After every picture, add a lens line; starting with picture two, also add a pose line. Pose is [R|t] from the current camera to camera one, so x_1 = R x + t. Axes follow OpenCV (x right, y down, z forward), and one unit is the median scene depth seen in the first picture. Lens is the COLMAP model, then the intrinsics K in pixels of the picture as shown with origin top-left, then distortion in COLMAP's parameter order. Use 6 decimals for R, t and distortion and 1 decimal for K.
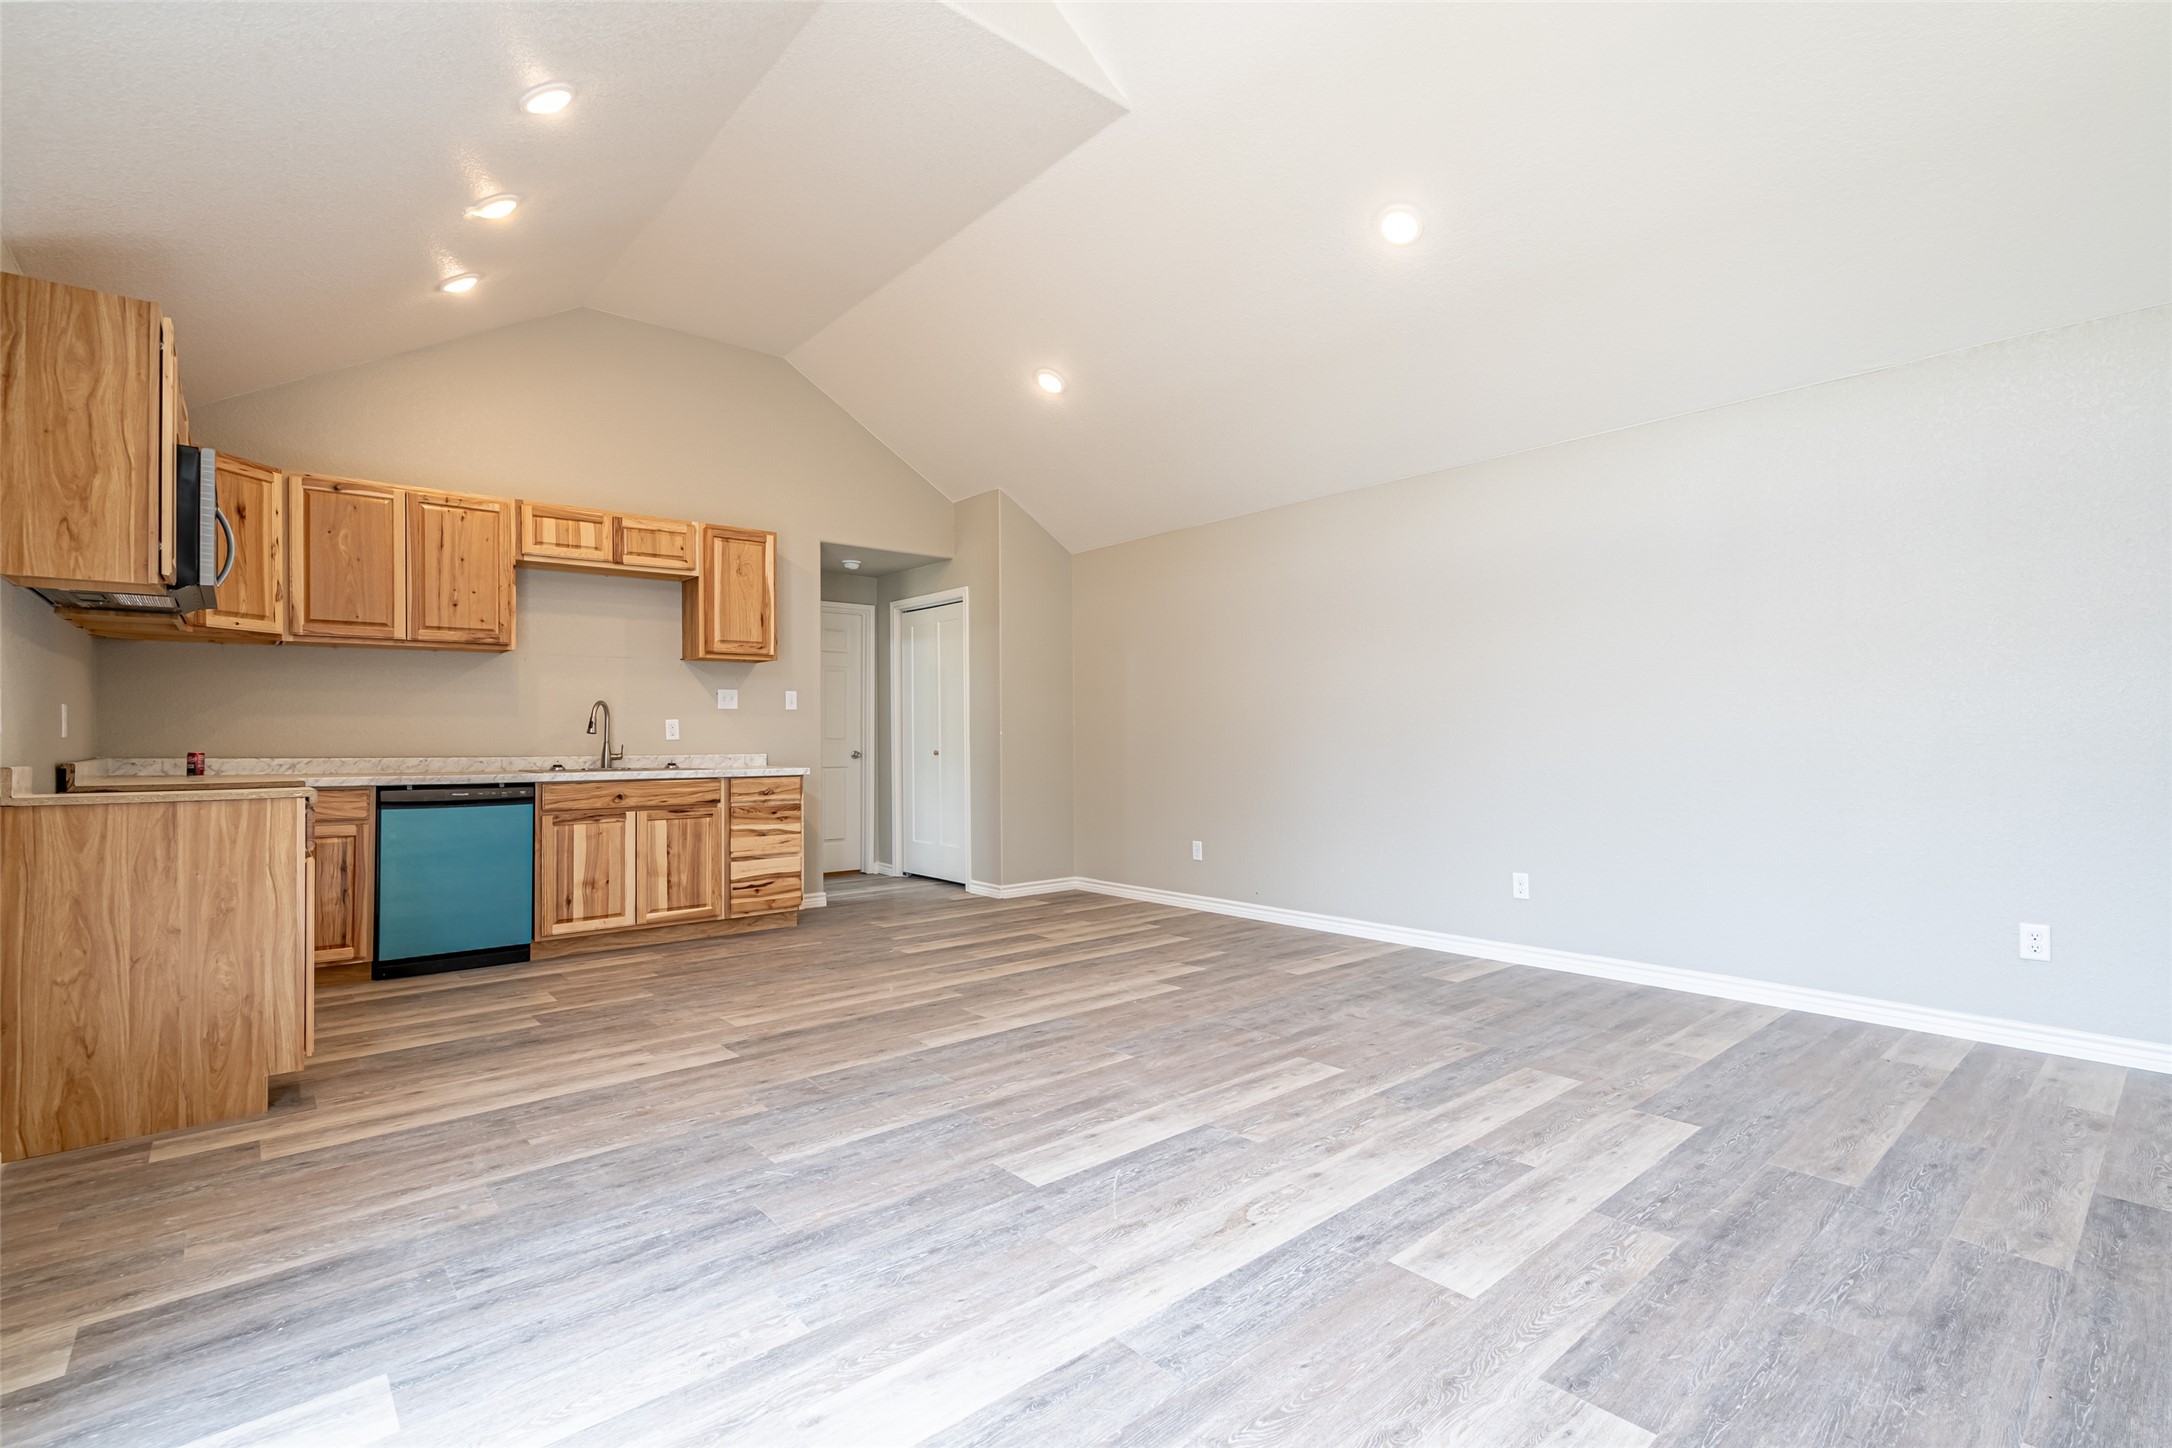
lens RADIAL K [[991.7, 0, 1092.4], [0, 991.7, 726.5], [0, 0, 1]] dist [-0.003495, 0.001574]
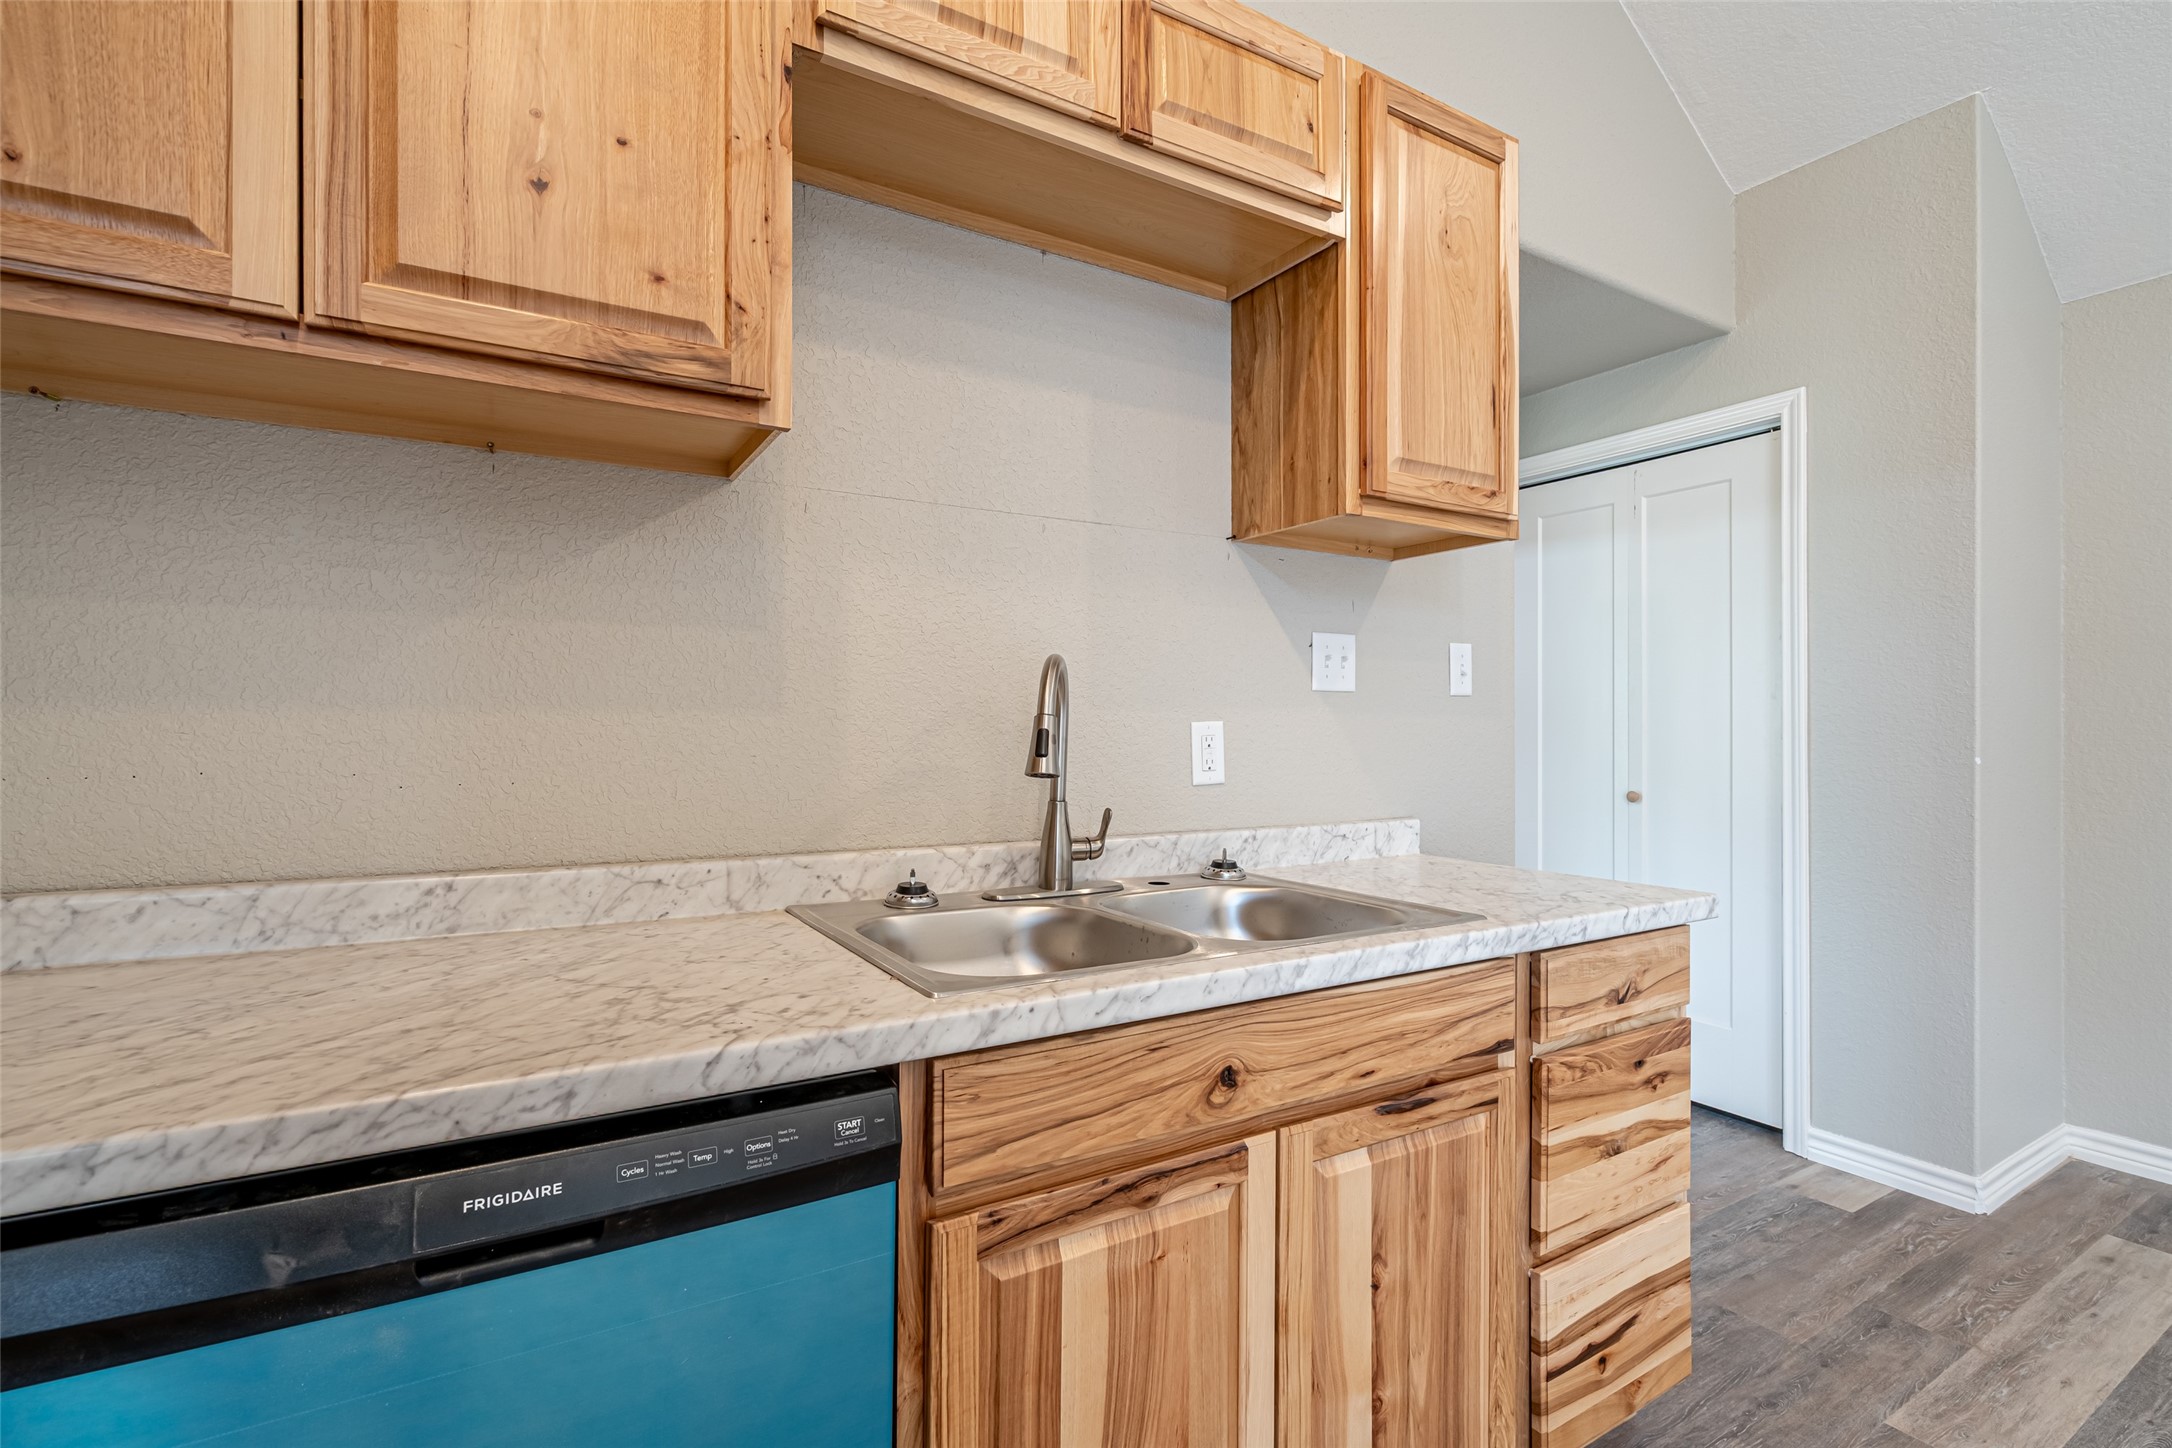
lens RADIAL K [[991.7, 0, 1096.1], [0, 991.7, 723.3], [0, 0, 1]] dist [-0.003495, 0.001574]
pose [[0.987296, 0.008986, -0.158637, -0.573409], [-0.008251, 0.999952, 0.005290, -0.010808], [0.158677, -0.003914, 0.987323, 0.945013]]
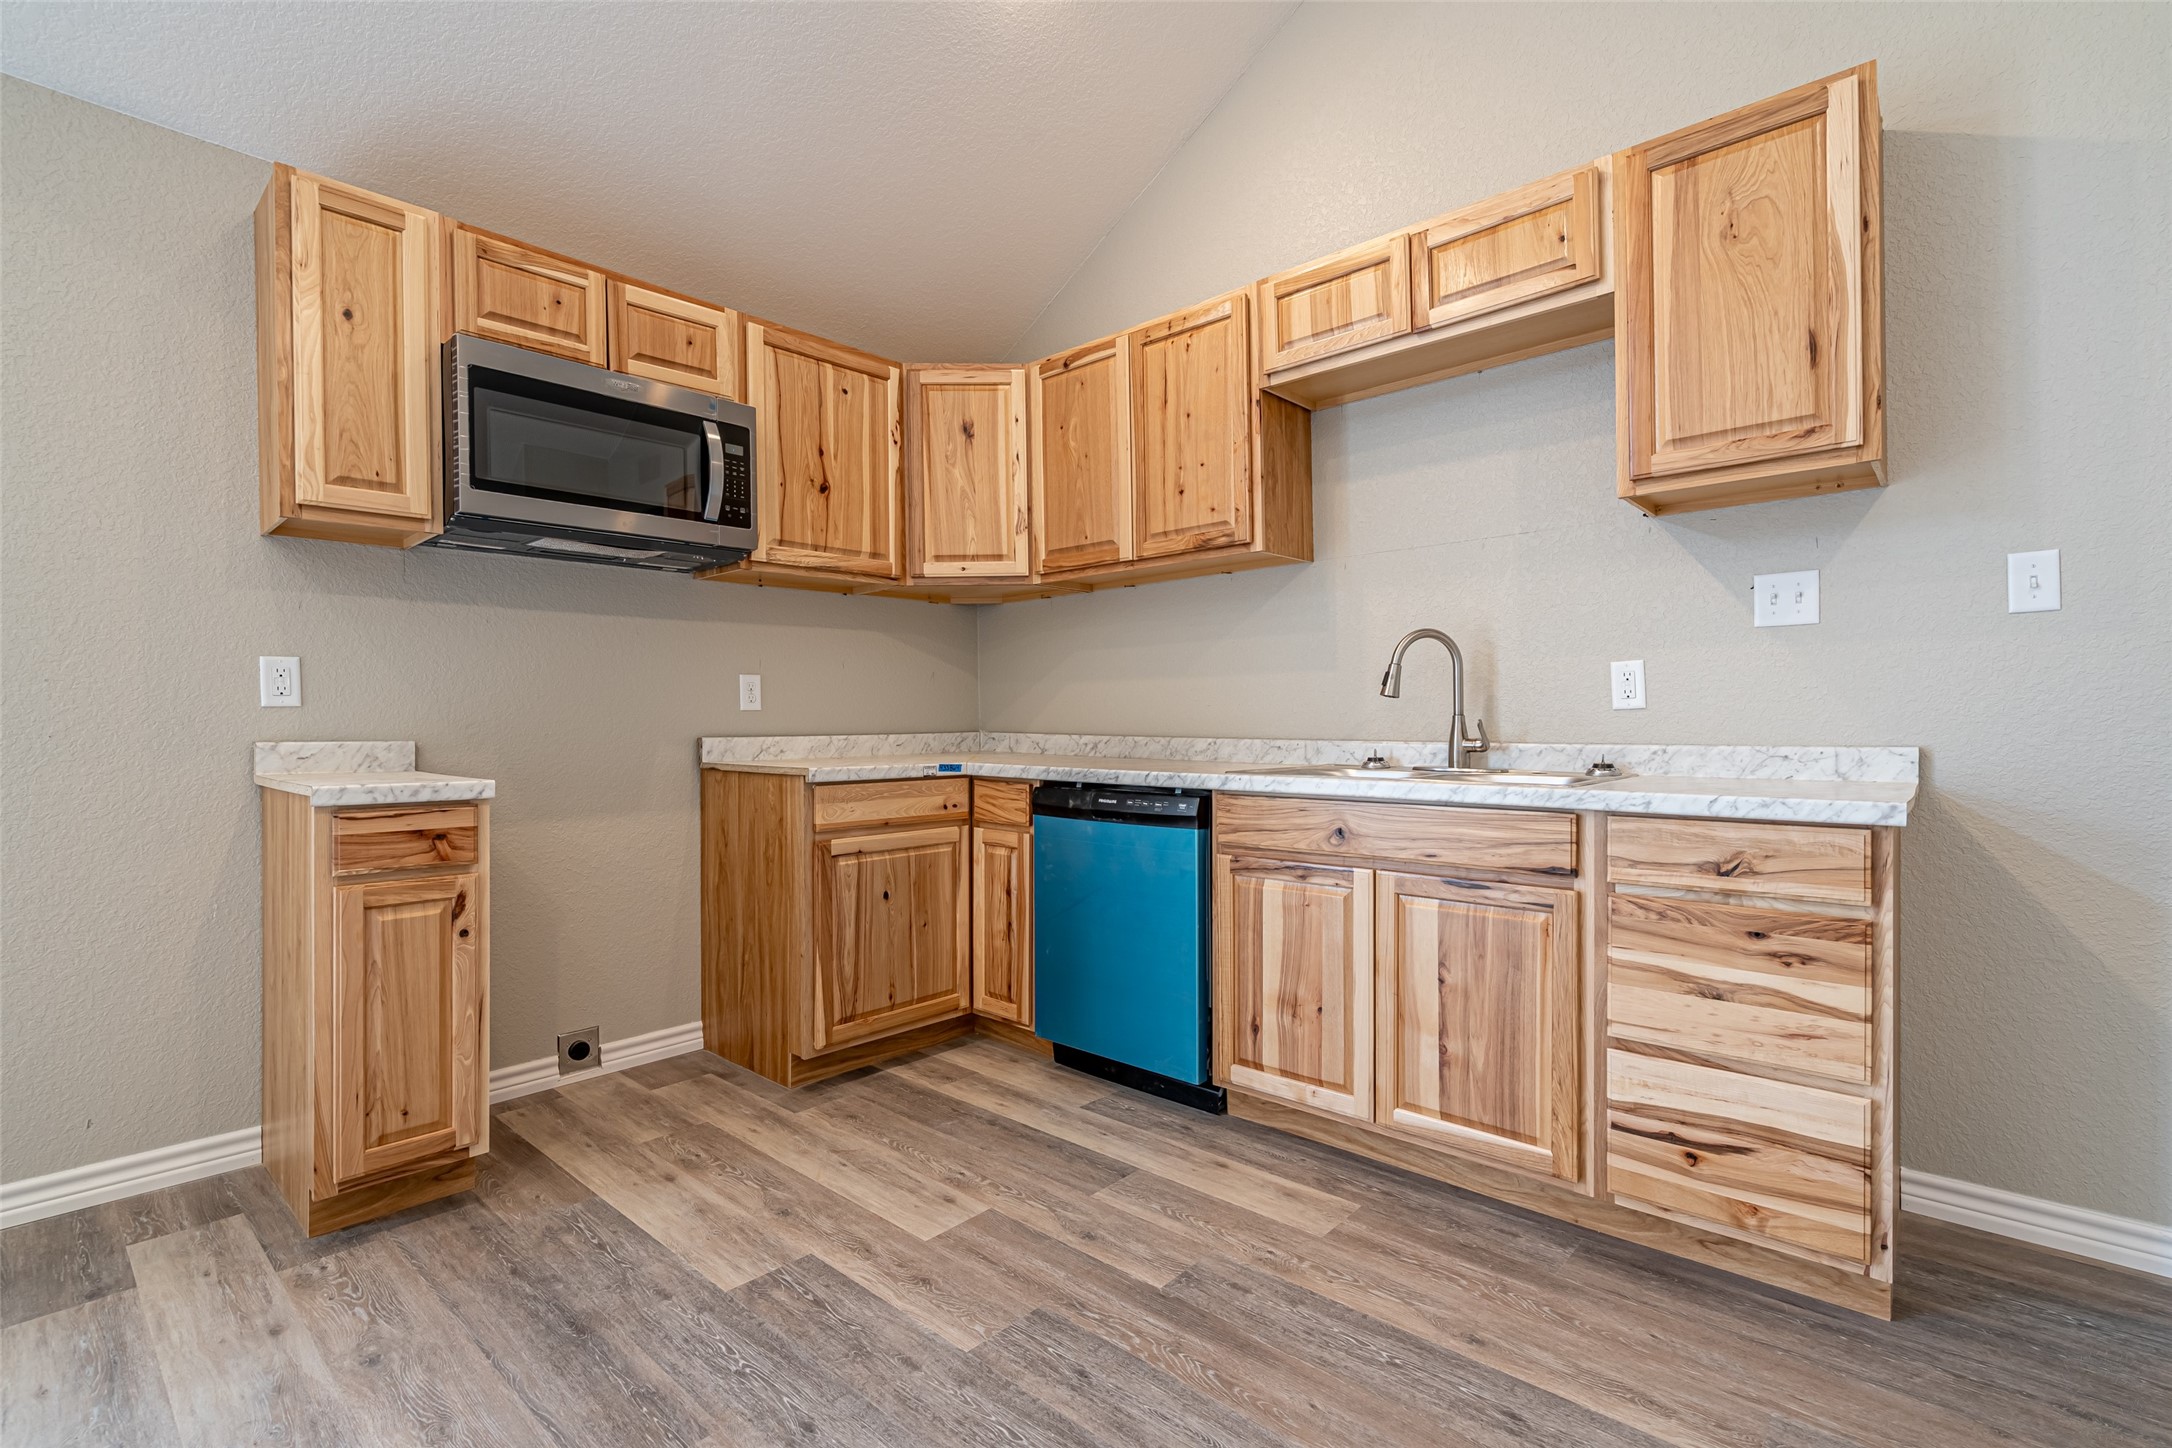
lens RADIAL K [[991.7, 0, 1080.9], [0, 991.7, 723.9], [0, 0, 1]] dist [-0.003495, 0.001574]
pose [[0.128070, 0.007961, -0.991733, -0.045282], [0.016624, 0.999810, 0.010172, 0.016662], [0.991626, -0.017789, 0.127913, 1.000664]]
